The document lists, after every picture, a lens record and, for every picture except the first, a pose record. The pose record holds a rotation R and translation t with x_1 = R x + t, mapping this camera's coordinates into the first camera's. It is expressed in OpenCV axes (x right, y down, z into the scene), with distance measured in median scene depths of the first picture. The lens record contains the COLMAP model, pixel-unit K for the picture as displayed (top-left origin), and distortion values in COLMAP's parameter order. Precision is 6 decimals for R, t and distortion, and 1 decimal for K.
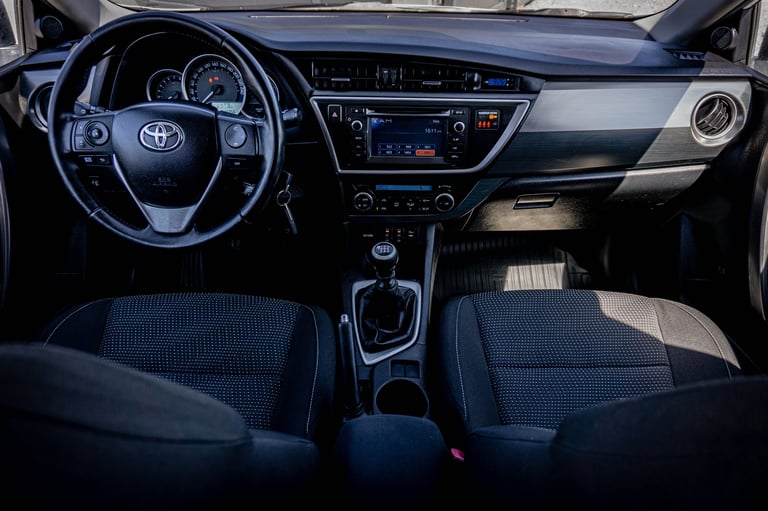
lens RADIAL K [[491.6, 0, 386.9], [0, 491.6, 240.6], [0, 0, 1]] dist [-0.001042, 0.002690]
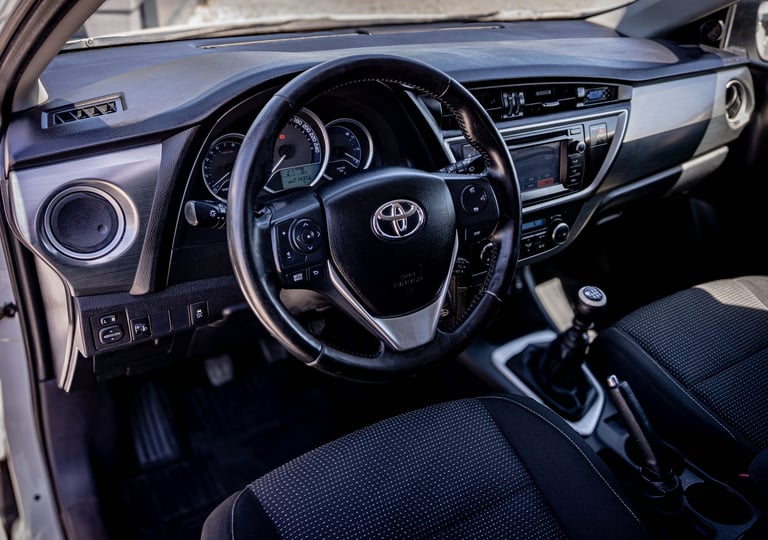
lens RADIAL K [[649.6, 0, 384.0], [0, 649.6, 270.0], [0, 0, 1]] dist [0.009405, 0.019766]
pose [[0.841424, -0.247738, 0.480241, -0.773599], [0.271589, 0.962195, 0.020512, -0.132639], [-0.467167, 0.113169, 0.876897, 0.137051]]
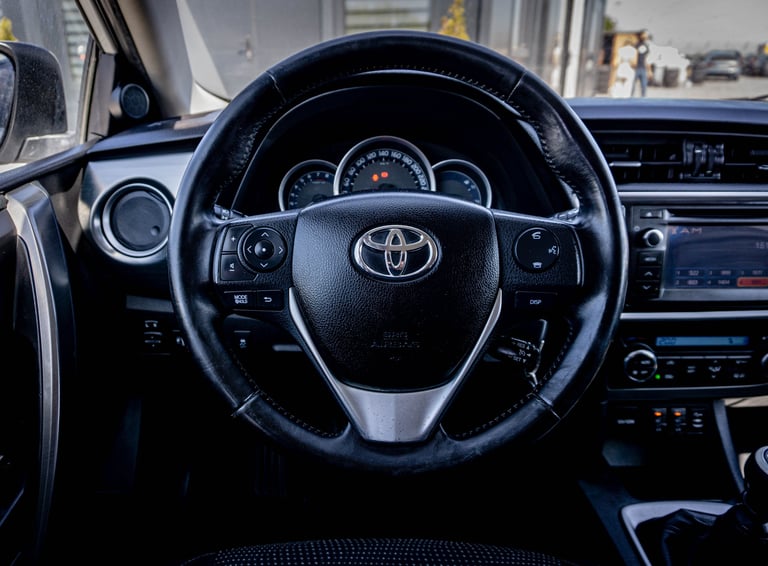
lens RADIAL K [[539.6, 0, 384.0], [0, 539.6, 283.0], [0, 0, 1]] dist [0.006593, 0.005171]
pose [[0.999726, -0.016845, 0.016267, -0.387216], [0.019833, 0.978412, -0.205710, -0.051996], [-0.012451, 0.205976, 0.978478, 0.368074]]
